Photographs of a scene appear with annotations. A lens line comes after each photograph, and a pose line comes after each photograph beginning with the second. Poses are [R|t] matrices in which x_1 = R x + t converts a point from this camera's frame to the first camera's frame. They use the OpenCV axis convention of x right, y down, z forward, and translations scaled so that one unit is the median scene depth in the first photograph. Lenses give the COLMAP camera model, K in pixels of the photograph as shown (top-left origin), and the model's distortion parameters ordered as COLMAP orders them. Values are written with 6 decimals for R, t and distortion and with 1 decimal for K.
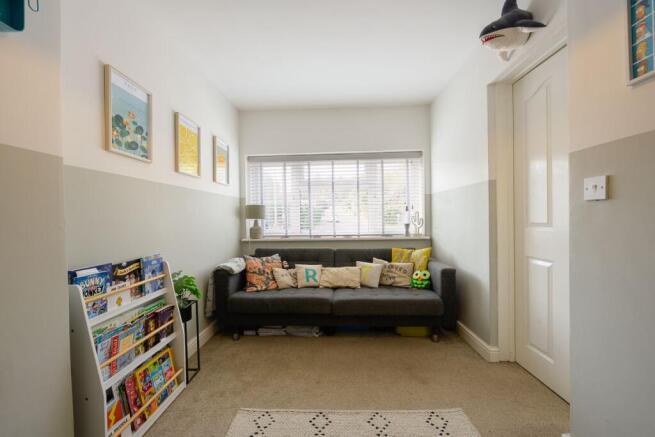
lens RADIAL K [[261.2, 0, 329.4], [0, 261.2, 220.0], [0, 0, 1]] dist [-0.003511, -0.000313]
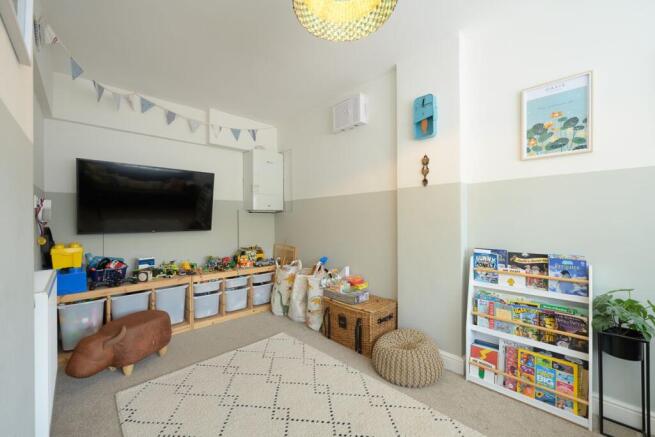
lens RADIAL K [[261.2, 0, 327.3], [0, 261.2, 220.4], [0, 0, 1]] dist [-0.003511, -0.000313]
pose [[-0.700253, 0.023811, -0.713498, 0.602663], [0.010741, 0.999682, 0.022819, -0.019118], [0.713814, 0.008316, -0.700286, 1.067626]]
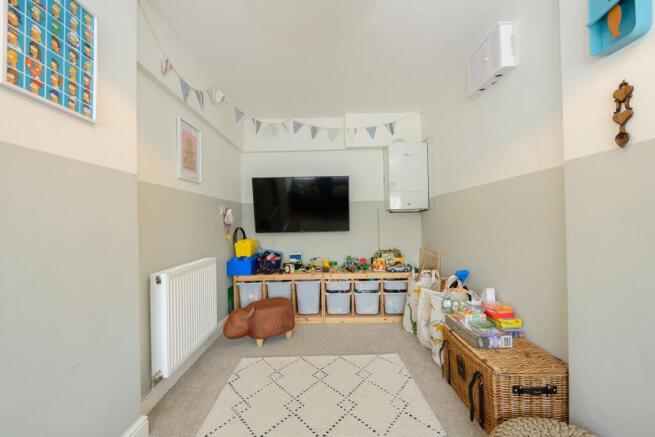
lens RADIAL K [[261.2, 0, 325.7], [0, 261.2, 219.9], [0, 0, 1]] dist [-0.003511, -0.000313]
pose [[-0.998590, 0.036096, -0.038920, 0.062180], [0.035963, 0.999345, 0.004100, -0.010285], [0.039043, 0.002694, -0.999234, 1.091923]]
